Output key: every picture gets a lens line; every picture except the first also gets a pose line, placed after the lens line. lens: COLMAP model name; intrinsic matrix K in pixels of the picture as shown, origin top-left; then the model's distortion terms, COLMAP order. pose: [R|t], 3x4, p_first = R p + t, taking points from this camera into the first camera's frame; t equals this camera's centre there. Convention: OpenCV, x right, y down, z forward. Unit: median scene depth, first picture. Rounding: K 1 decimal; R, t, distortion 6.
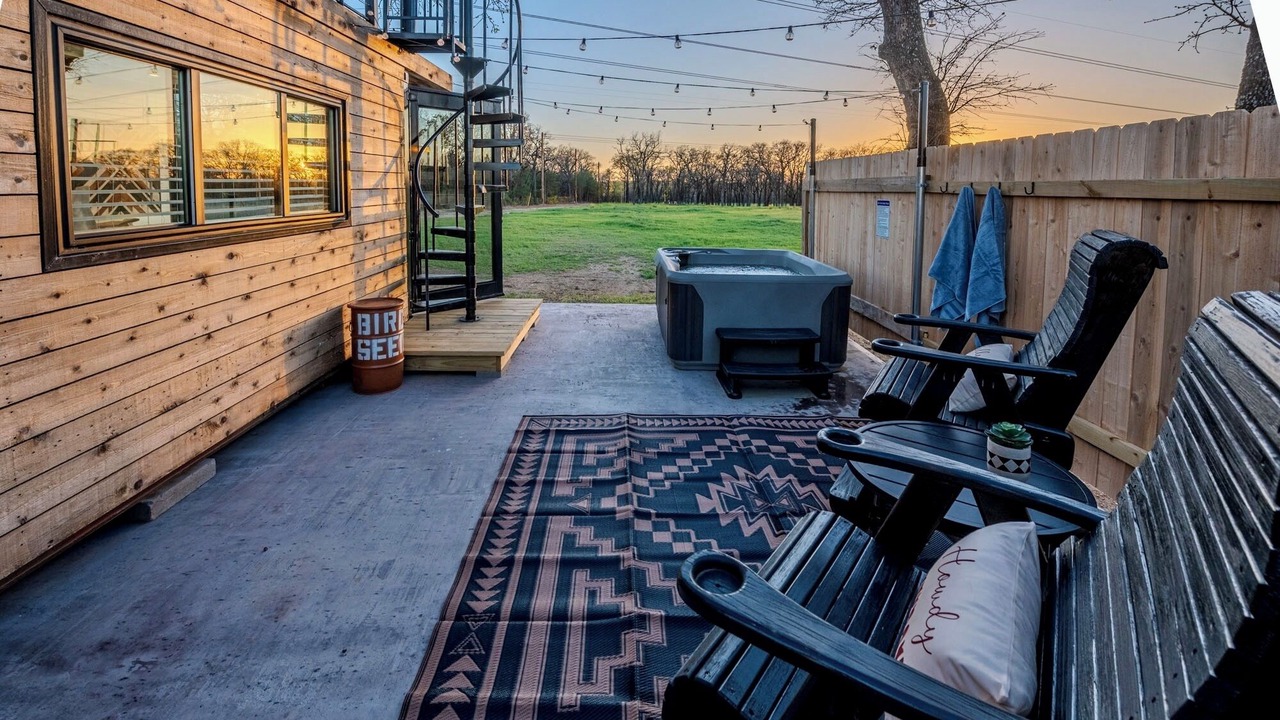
lens RADIAL K [[555.3, 0, 594.1], [0, 555.3, 216.4], [0, 0, 1]] dist [-0.004528, -0.000016]
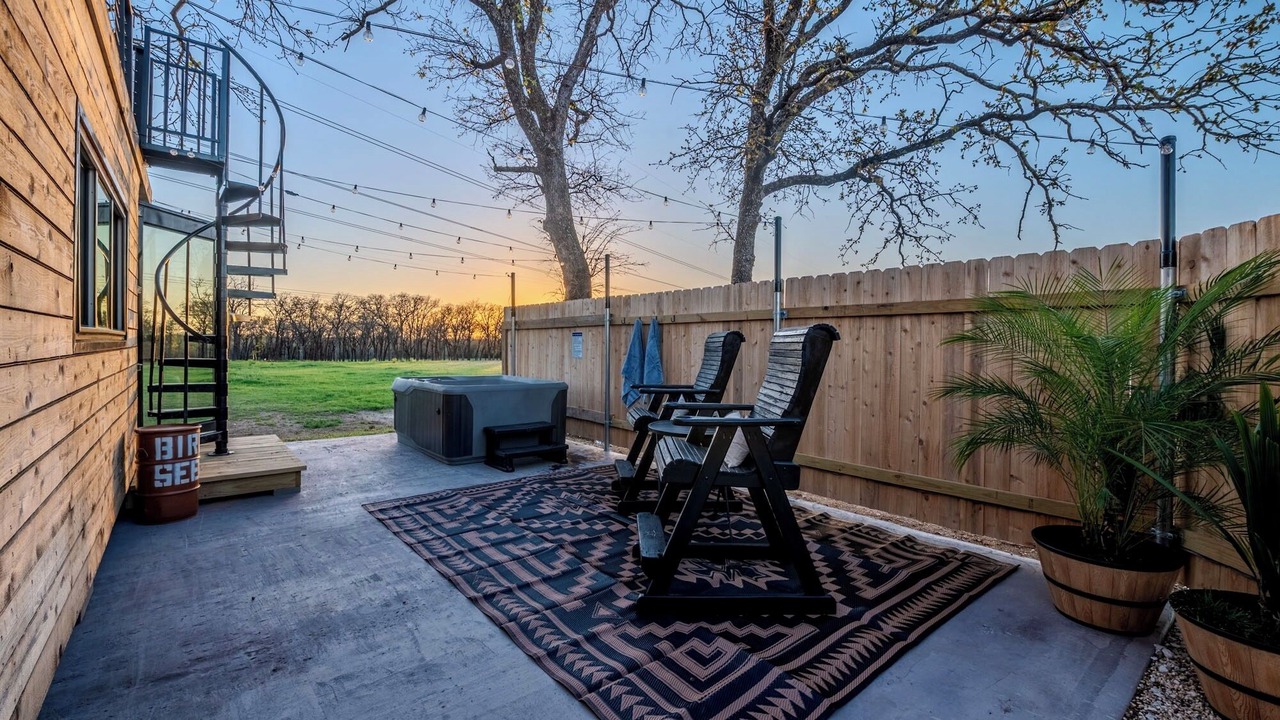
lens RADIAL K [[567.8, 0, 642.2], [0, 567.8, 346.2], [0, 0, 1]] dist [-0.005527, 0.000145]
pose [[0.735557, -0.003180, 0.677455, -0.839369], [0.034961, 0.998835, -0.033272, 0.146856], [-0.676560, 0.048158, 0.734811, -0.471614]]
